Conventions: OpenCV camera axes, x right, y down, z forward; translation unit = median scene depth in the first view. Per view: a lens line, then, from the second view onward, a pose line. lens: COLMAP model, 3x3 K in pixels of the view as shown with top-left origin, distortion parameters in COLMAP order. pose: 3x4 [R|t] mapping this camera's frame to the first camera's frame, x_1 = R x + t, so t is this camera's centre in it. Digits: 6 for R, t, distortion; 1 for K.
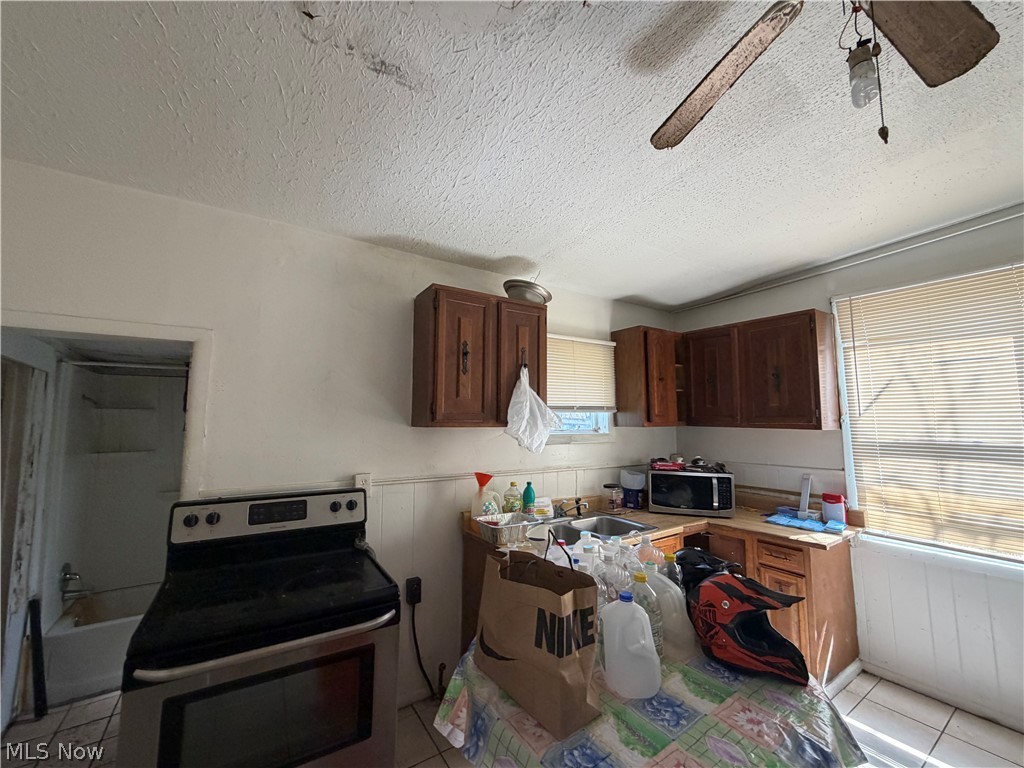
lens RADIAL K [[407.7, 0, 509.5], [0, 407.7, 384.5], [0, 0, 1]] dist [0.000379, 0.000008]
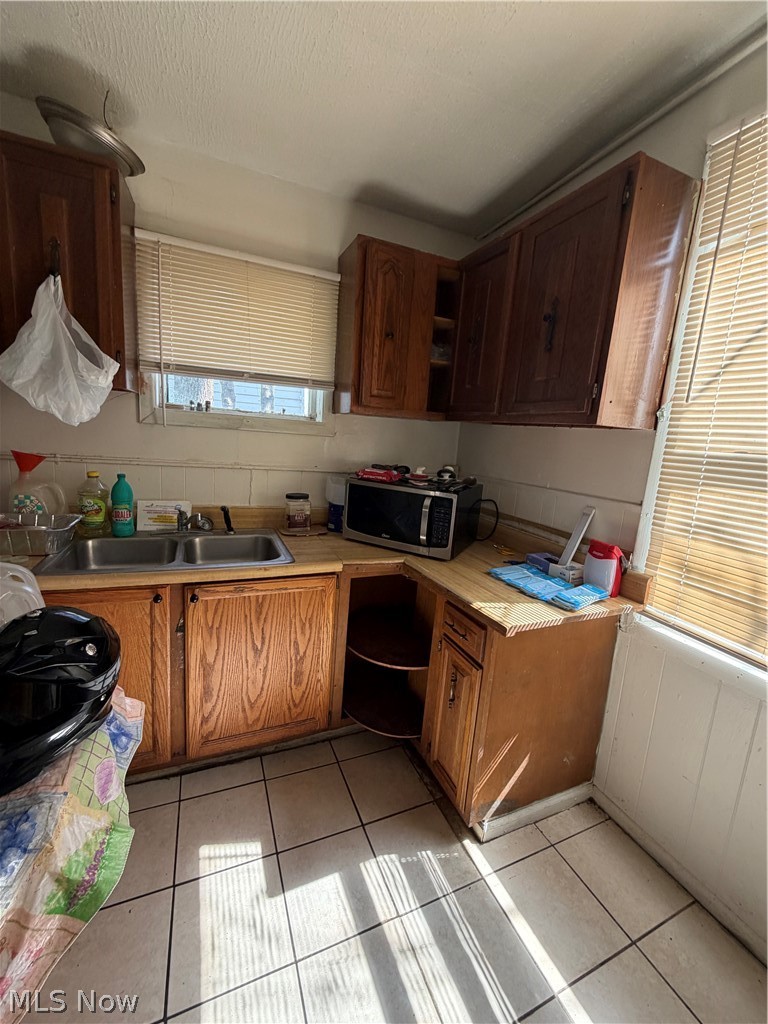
lens RADIAL K [[407.7, 0, 383.0], [0, 407.7, 509.4], [0, 0, 1]] dist [0.000379, 0.000008]
pose [[0.982816, 0.101075, -0.154458, 0.548696], [-0.057441, 0.962683, 0.264467, 0.087768], [0.175425, -0.251050, 0.951945, 0.399216]]
